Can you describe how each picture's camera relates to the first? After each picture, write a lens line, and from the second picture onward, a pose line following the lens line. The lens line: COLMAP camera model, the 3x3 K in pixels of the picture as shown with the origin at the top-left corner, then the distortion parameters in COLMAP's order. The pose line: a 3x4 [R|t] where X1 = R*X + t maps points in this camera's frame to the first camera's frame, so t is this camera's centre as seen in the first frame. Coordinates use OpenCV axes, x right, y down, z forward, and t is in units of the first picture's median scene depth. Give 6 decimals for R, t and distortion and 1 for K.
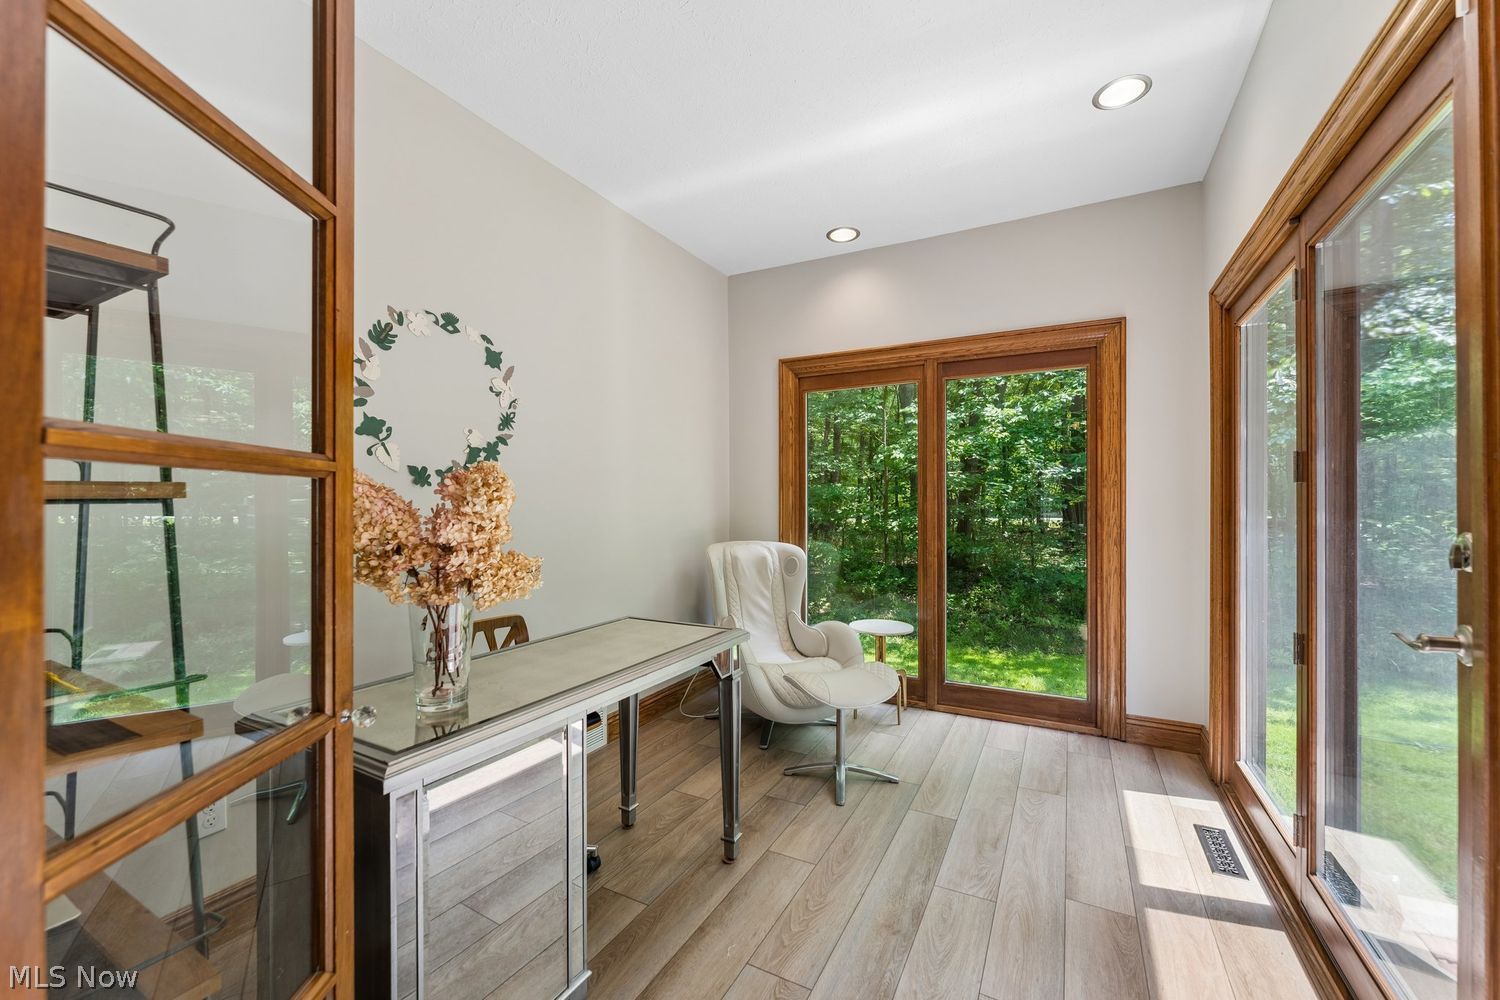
lens RADIAL K [[602.3, 0, 756.7], [0, 602.3, 495.8], [0, 0, 1]] dist [-0.001984, -0.000074]
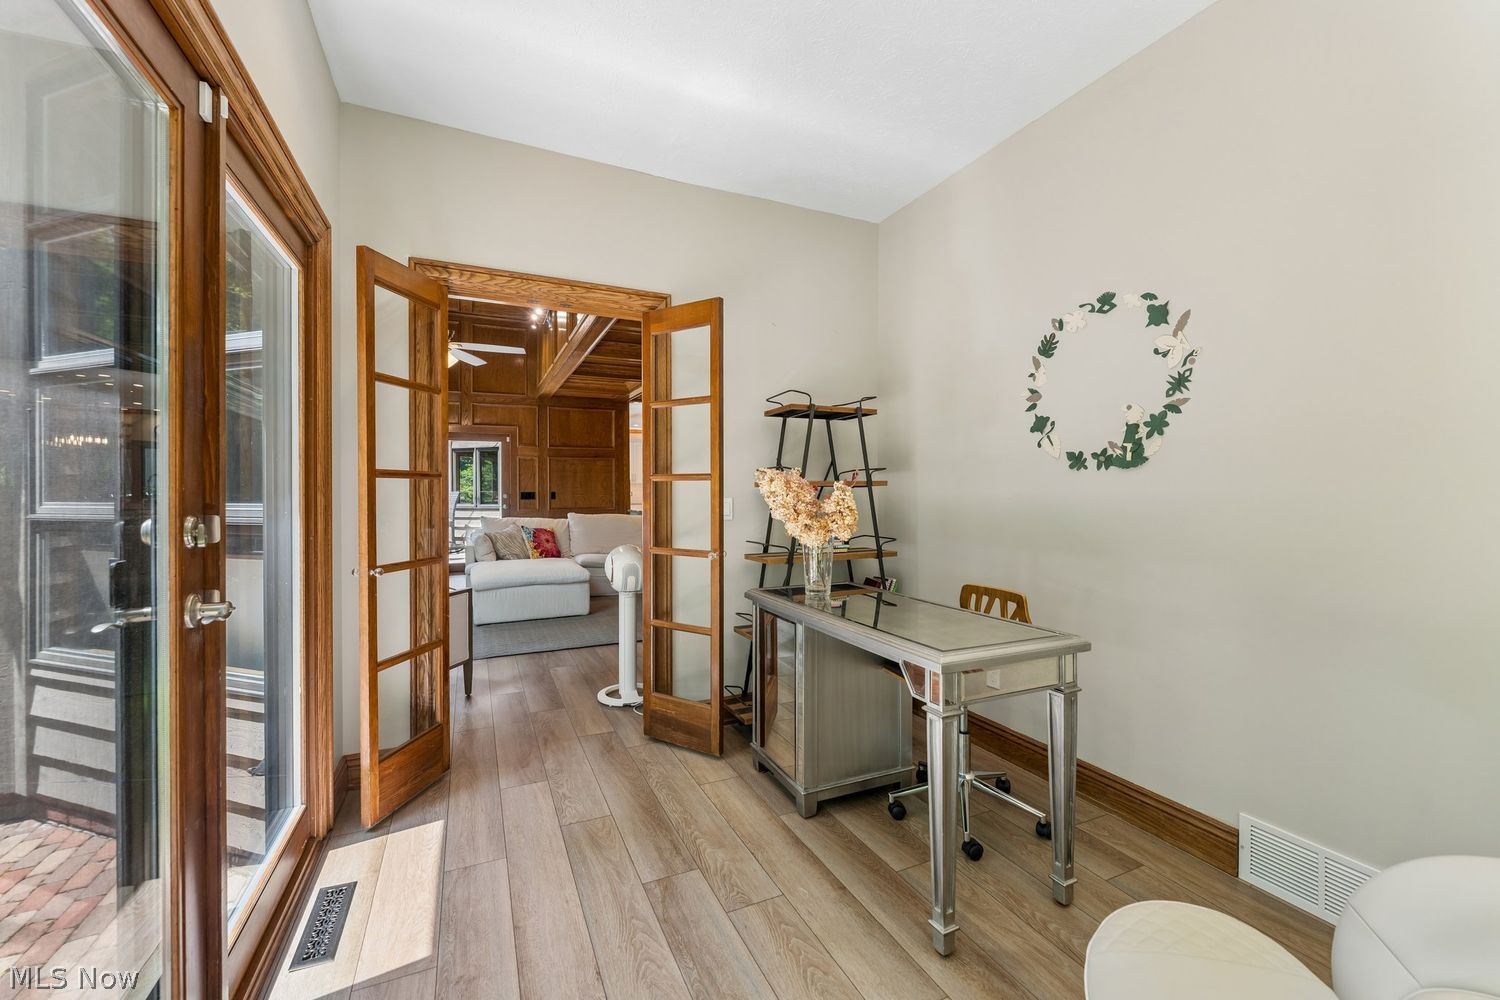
lens RADIAL K [[602.3, 0, 757.9], [0, 602.3, 497.0], [0, 0, 1]] dist [-0.001984, -0.000074]
pose [[-0.607748, 0.008586, -0.794084, 0.615704], [0.007521, 0.999959, 0.005056, 0.021718], [0.794095, -0.002899, -0.607787, 1.132766]]
